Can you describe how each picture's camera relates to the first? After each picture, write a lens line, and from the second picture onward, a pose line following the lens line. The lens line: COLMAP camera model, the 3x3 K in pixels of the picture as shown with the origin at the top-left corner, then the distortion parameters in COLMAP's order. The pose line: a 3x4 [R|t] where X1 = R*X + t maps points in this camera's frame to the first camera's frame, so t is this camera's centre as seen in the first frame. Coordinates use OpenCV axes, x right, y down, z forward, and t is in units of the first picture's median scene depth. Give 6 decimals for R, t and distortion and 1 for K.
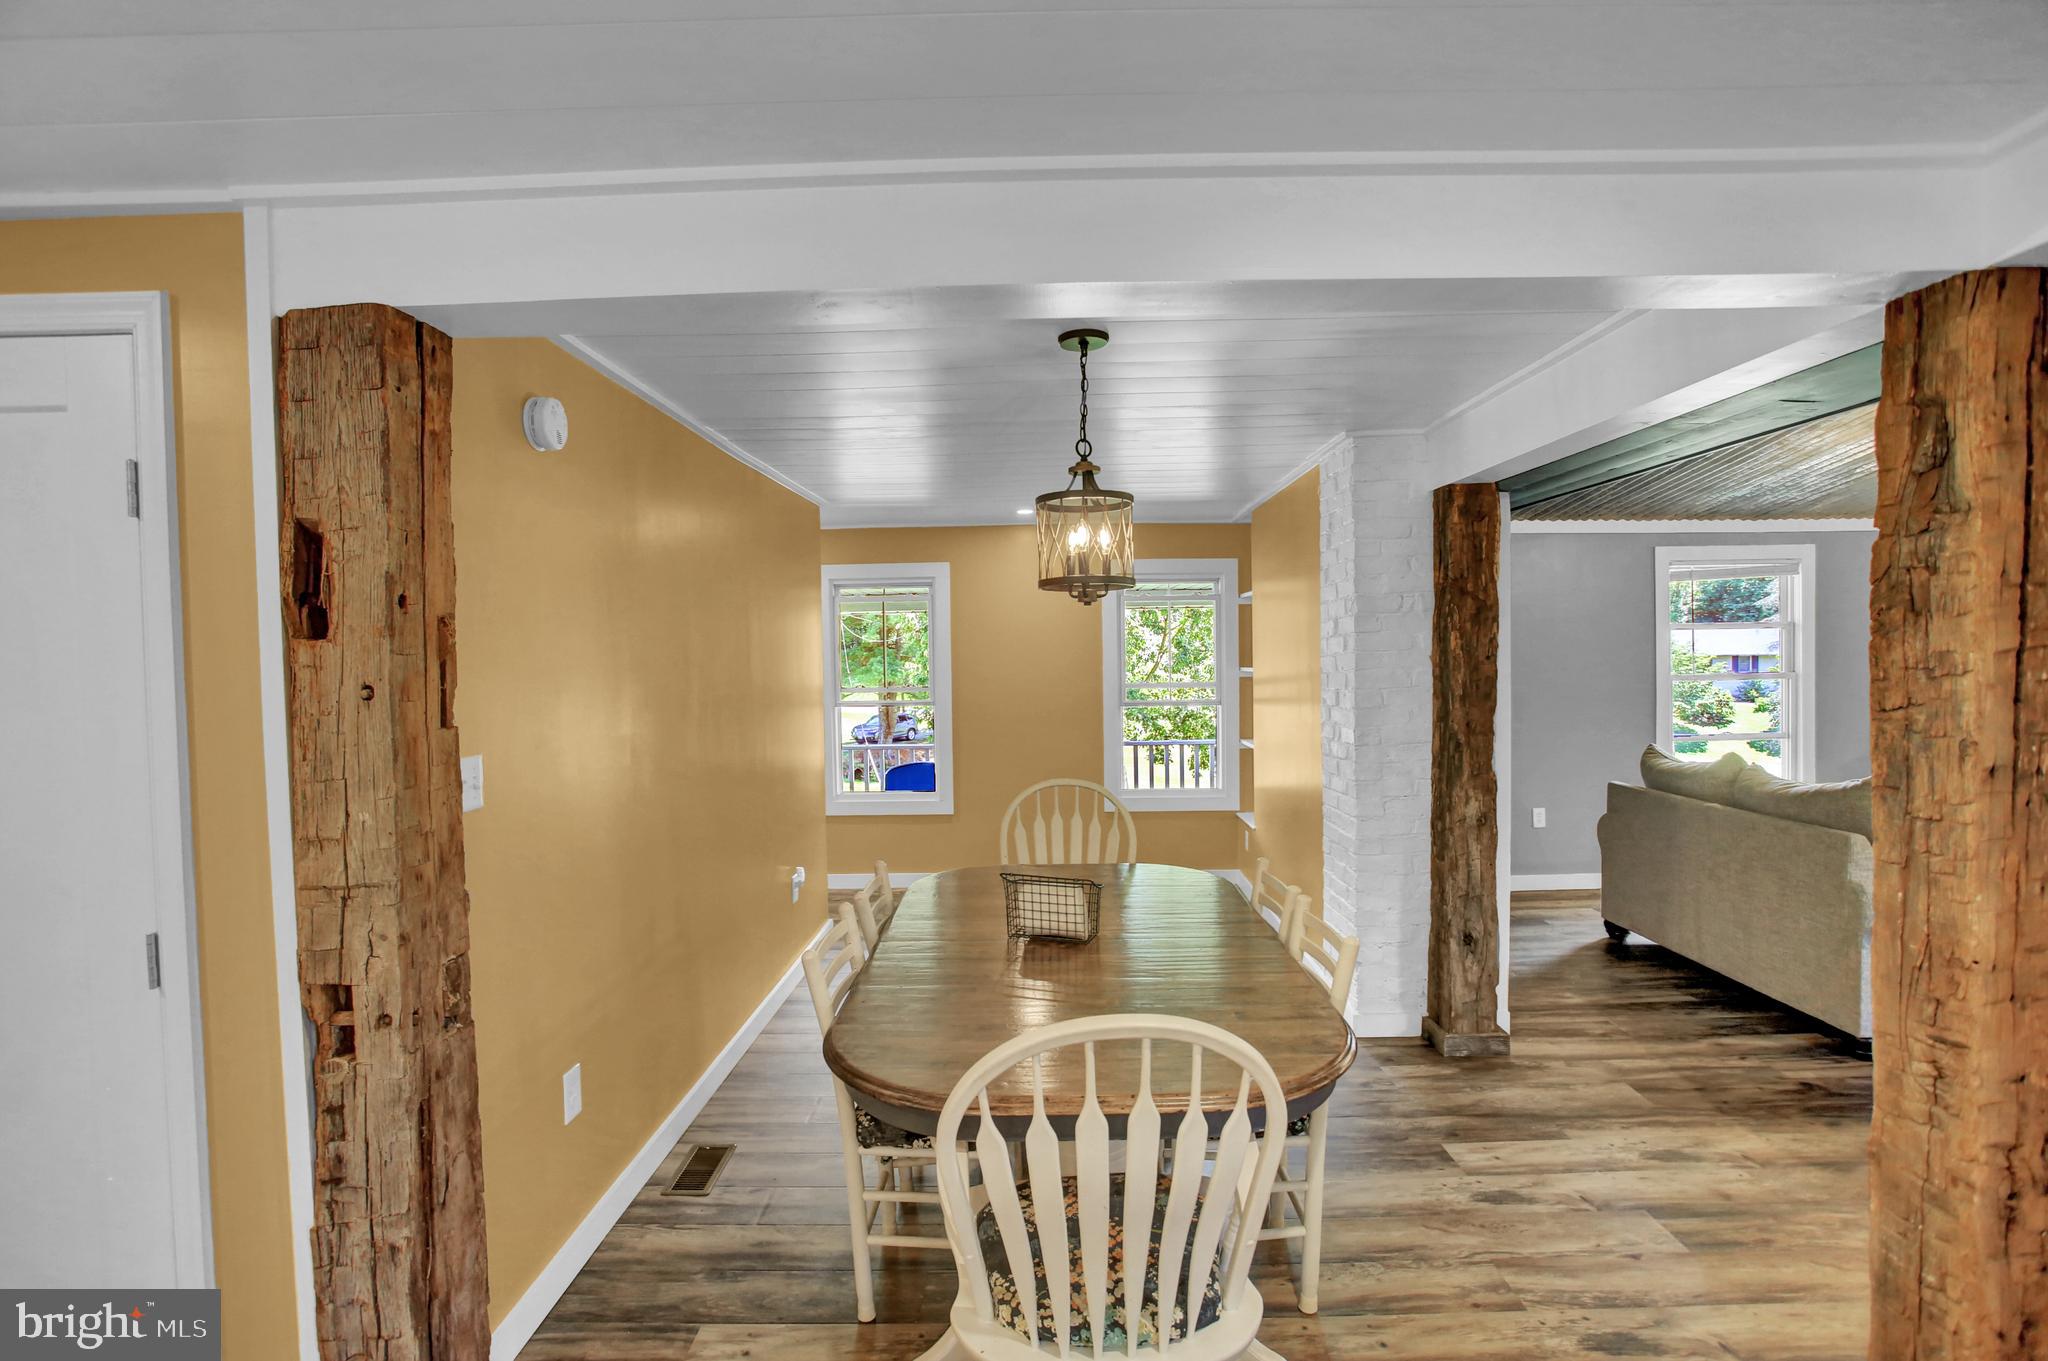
lens RADIAL K [[962.4, 0, 1030.3], [0, 962.4, 677.0], [0, 0, 1]] dist [-0.035936, 0.000262]
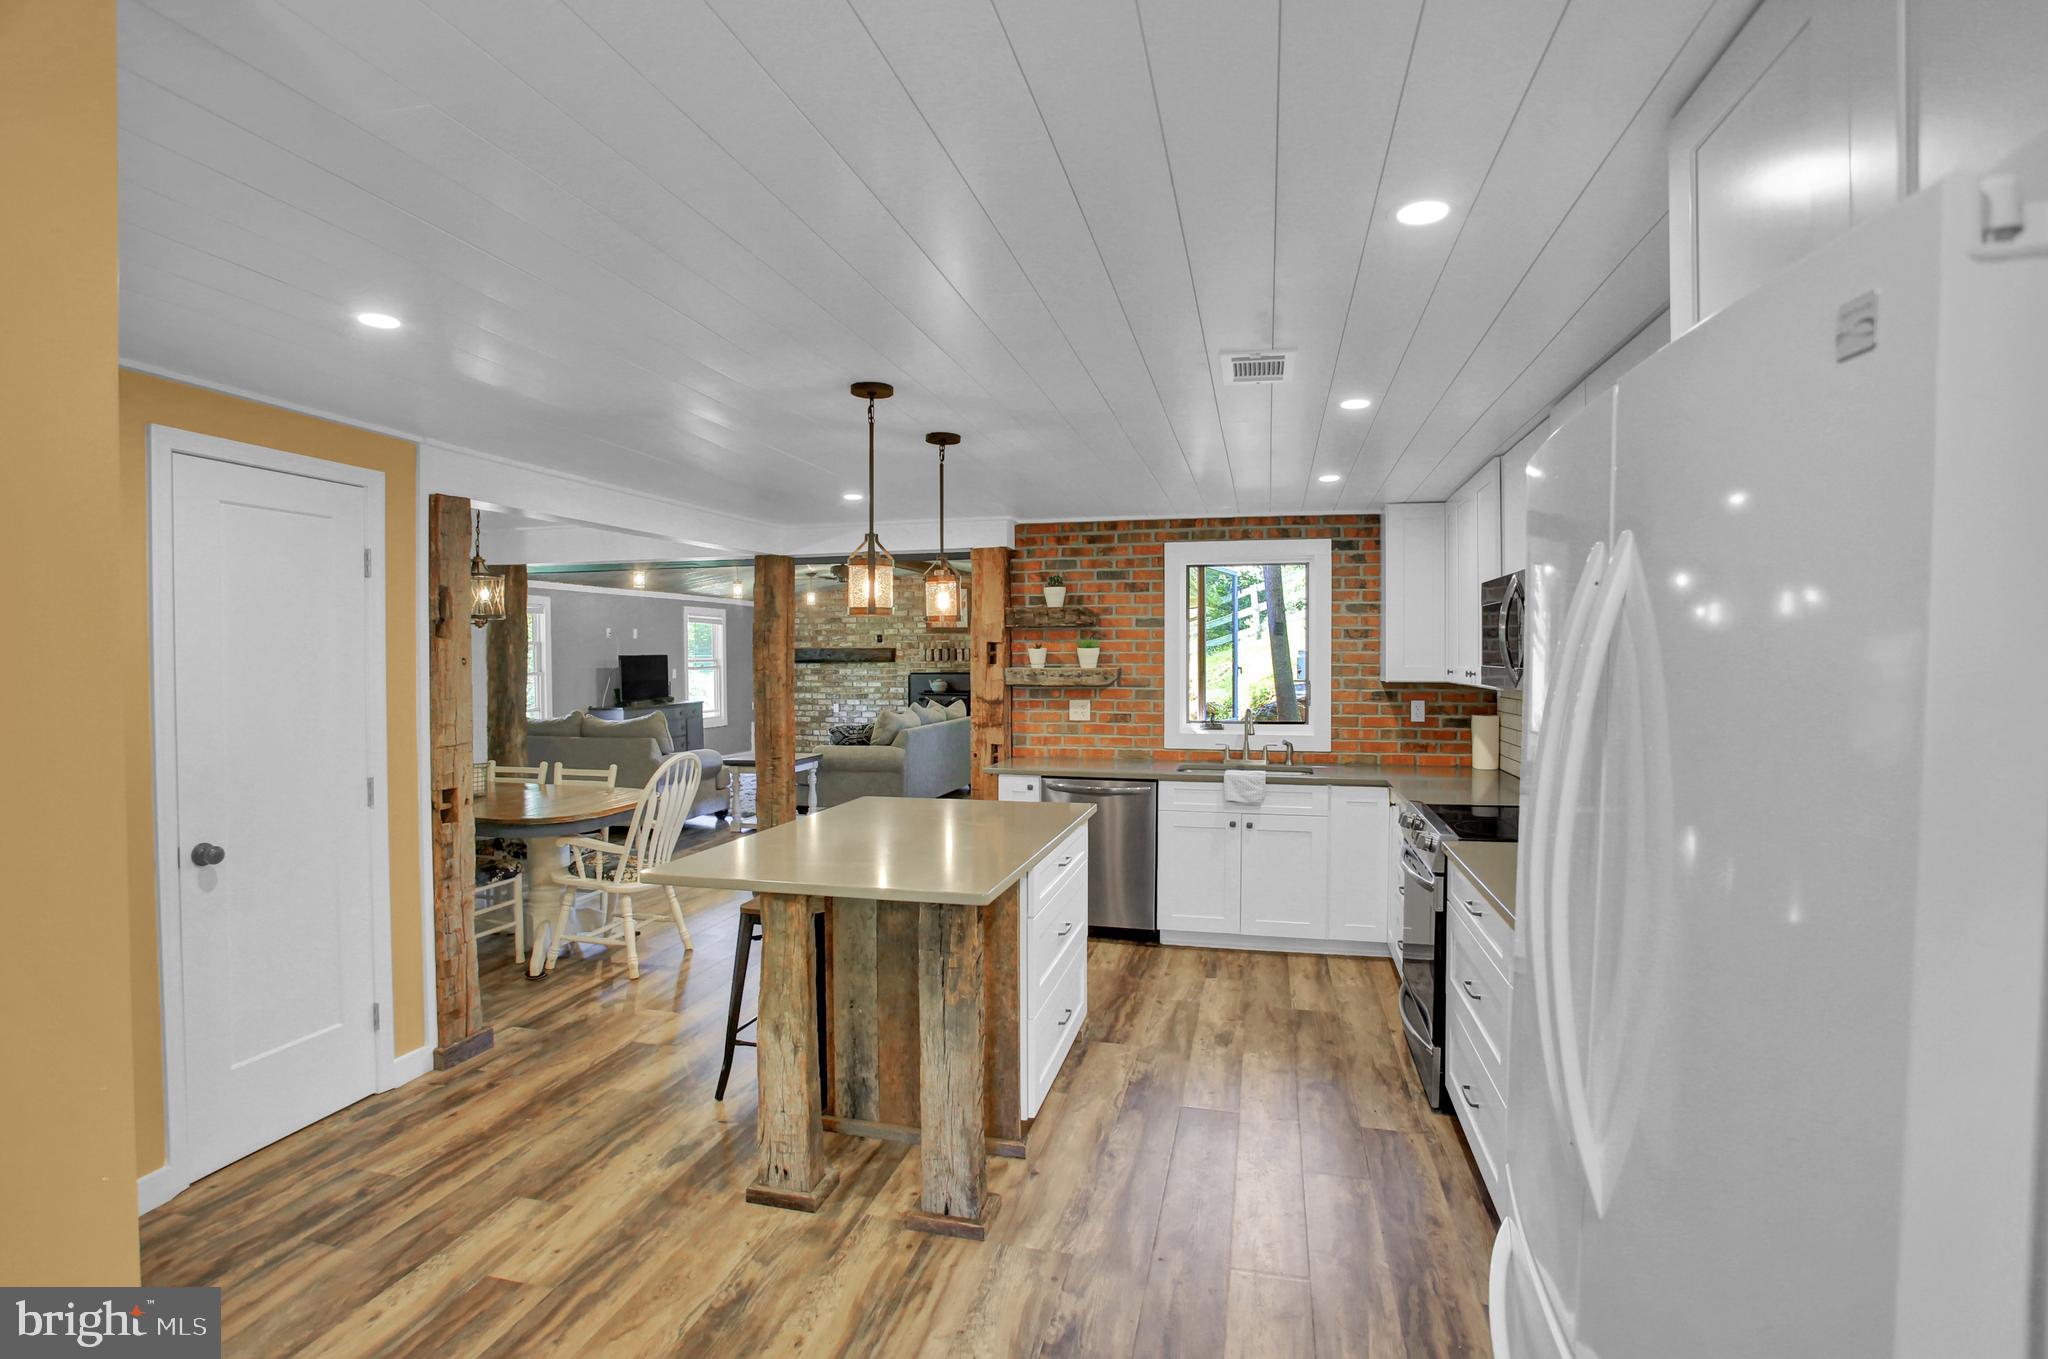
lens RADIAL K [[994.8, 0, 1034.7], [0, 994.8, 677.7], [0, 0, 1]] dist [-0.073846, 0.032799]
pose [[0.217677, -0.009061, 0.975979, -2.609946], [0.024993, 0.999681, 0.003707, 0.079132], [-0.975701, 0.023586, 0.217834, -0.872413]]
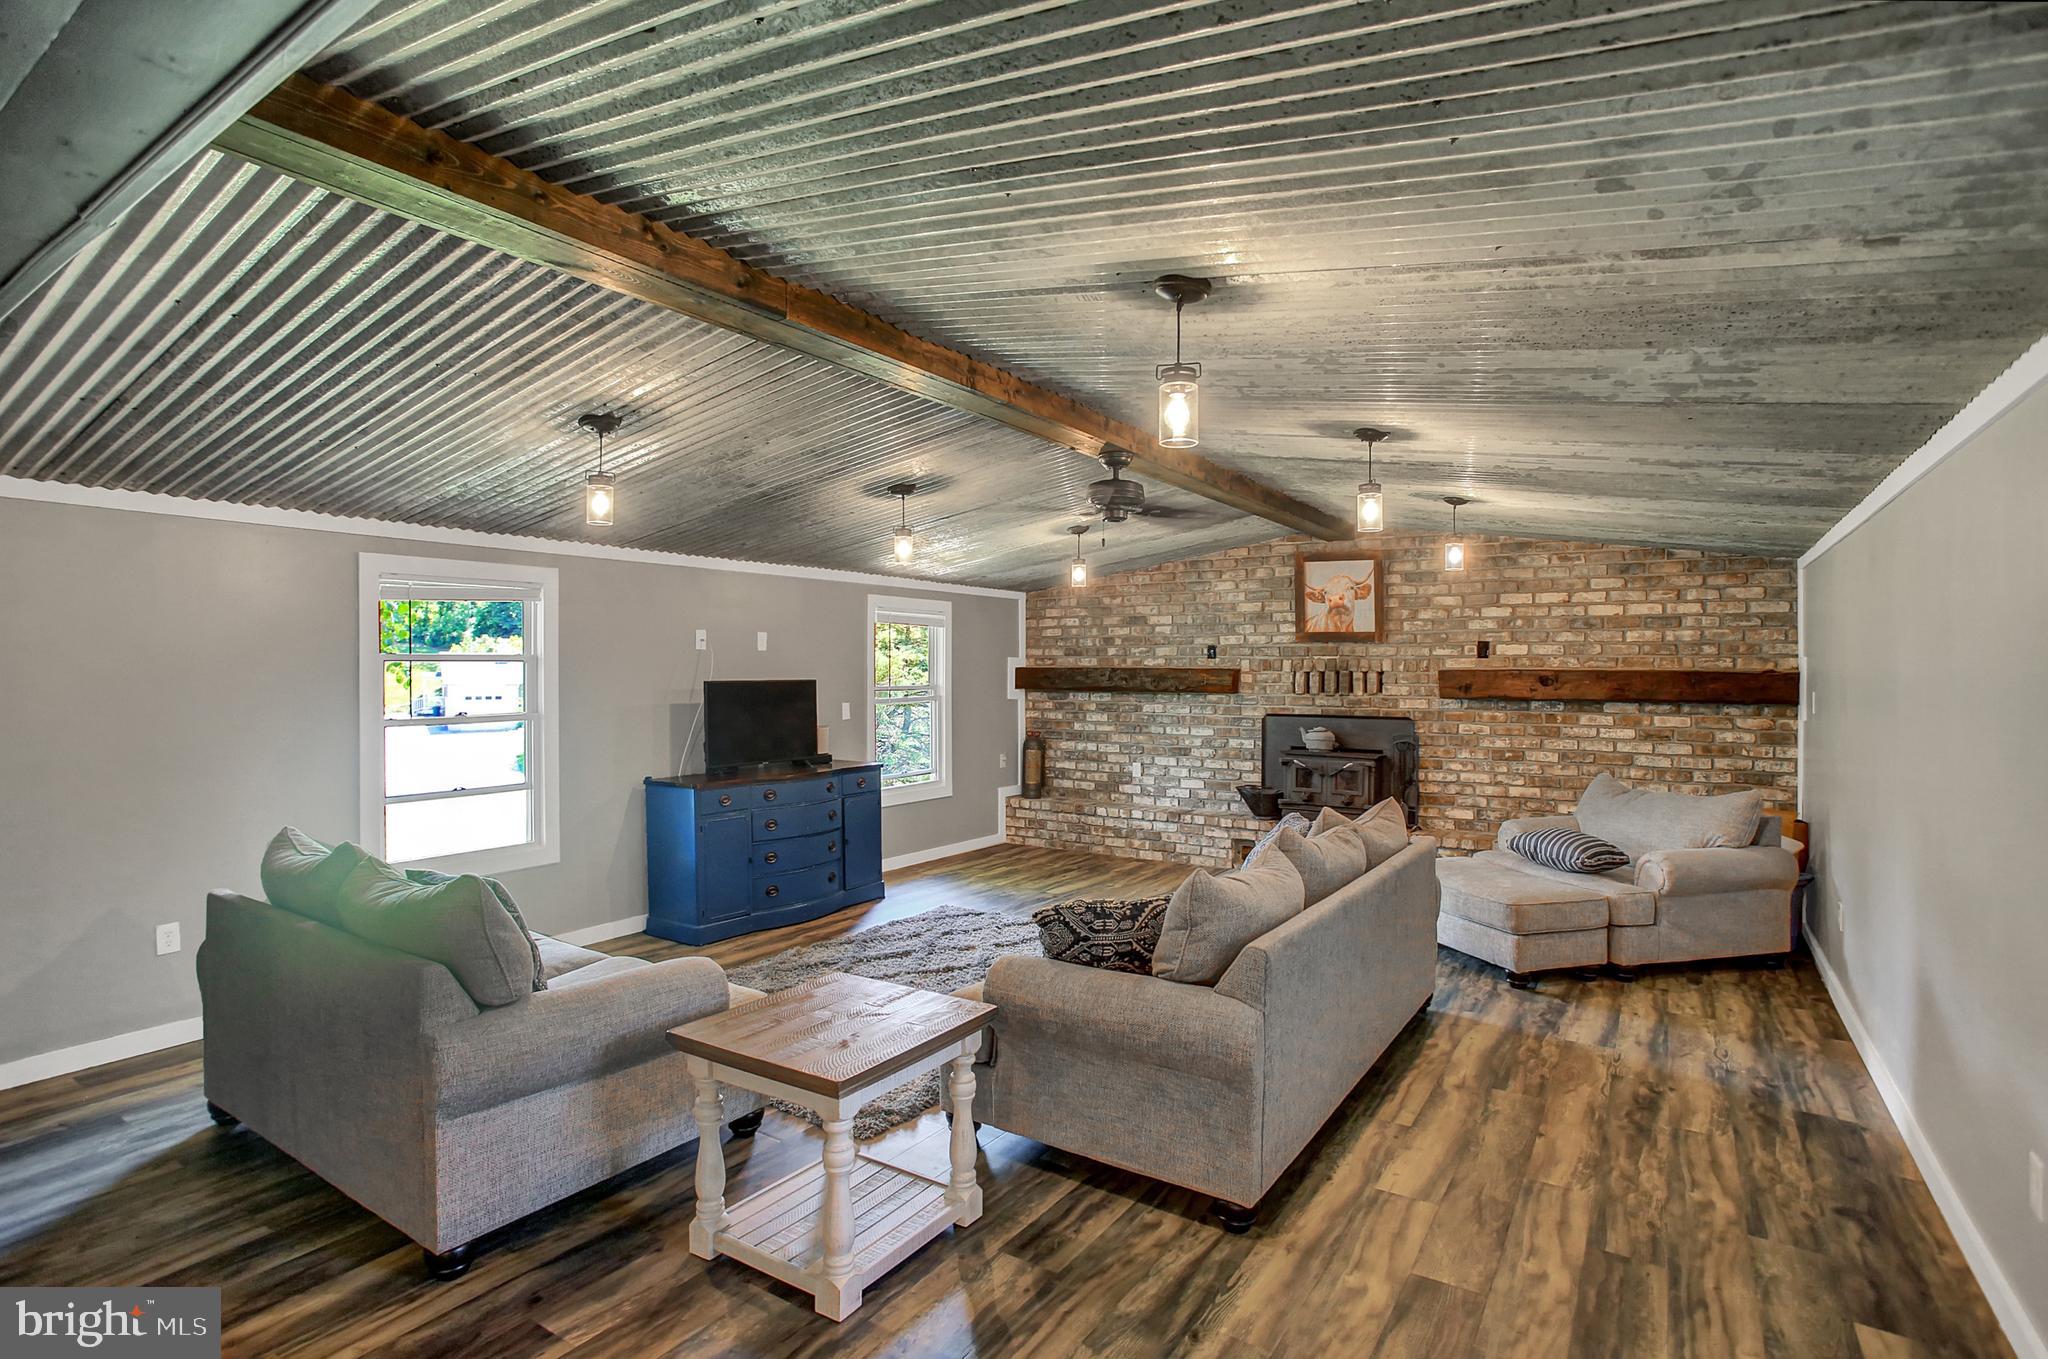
lens RADIAL K [[1006.8, 0, 987.6], [0, 1006.8, 681.1], [0, 0, 1]] dist [-0.118126, 0.068962]
pose [[0.570411, 0.007241, 0.821328, 1.148670], [0.007341, 0.999876, -0.013913, -0.071640], [-0.821327, 0.013966, 0.570287, 0.523655]]
